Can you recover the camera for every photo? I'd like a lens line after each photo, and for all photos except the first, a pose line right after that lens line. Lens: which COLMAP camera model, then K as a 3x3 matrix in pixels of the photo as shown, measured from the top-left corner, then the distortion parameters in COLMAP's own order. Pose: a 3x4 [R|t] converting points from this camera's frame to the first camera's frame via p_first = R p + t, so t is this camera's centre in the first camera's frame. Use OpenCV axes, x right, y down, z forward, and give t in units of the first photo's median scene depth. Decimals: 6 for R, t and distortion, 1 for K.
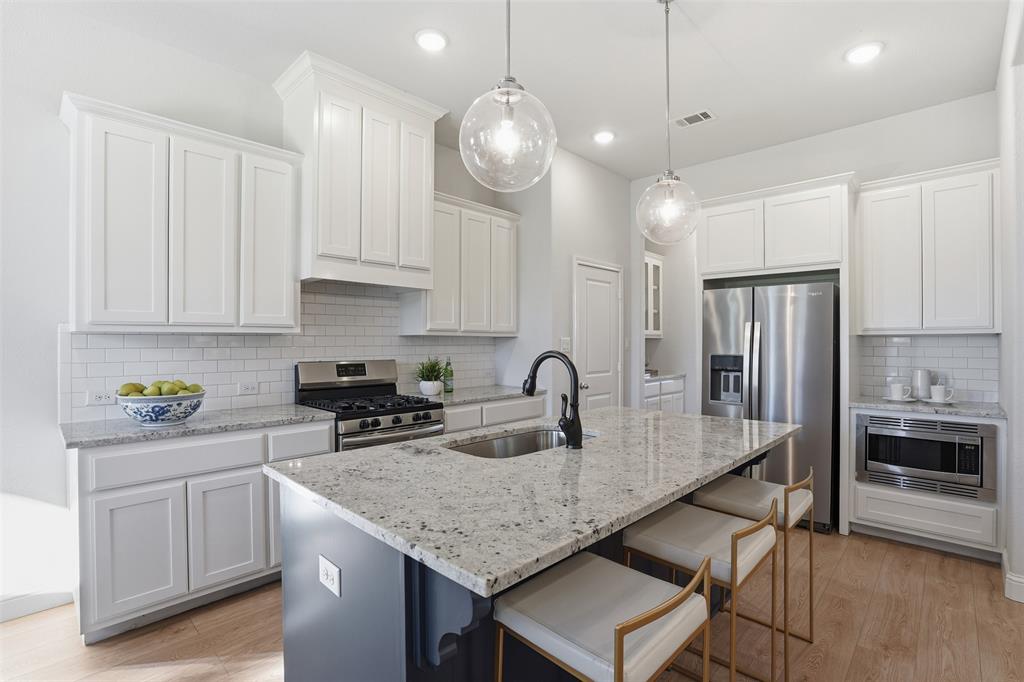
lens RADIAL K [[481.2, 0, 512.0], [0, 481.2, 336.5], [0, 0, 1]] dist [-0.063252, 0.026272]
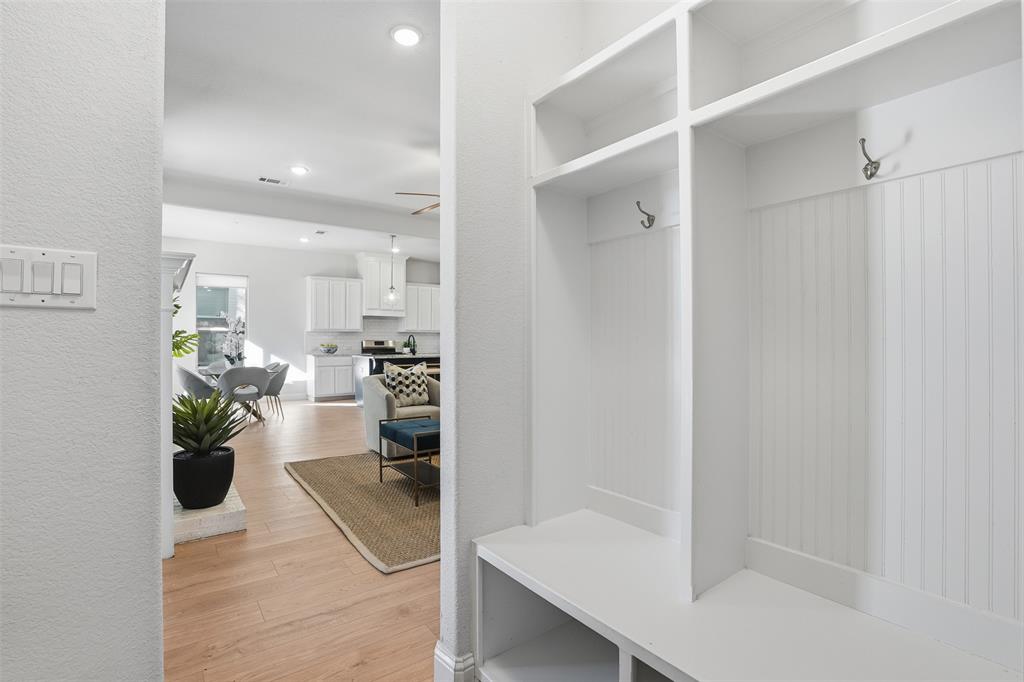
lens RADIAL K [[481.2, 0, 512.0], [0, 481.2, 336.5], [0, 0, 1]] dist [-0.063252, 0.026272]
pose [[0.985369, -0.002935, -0.170411, 1.063480], [0.002877, 0.999996, -0.000591, 0.031474], [0.170412, 0.000092, 0.985373, -1.958687]]
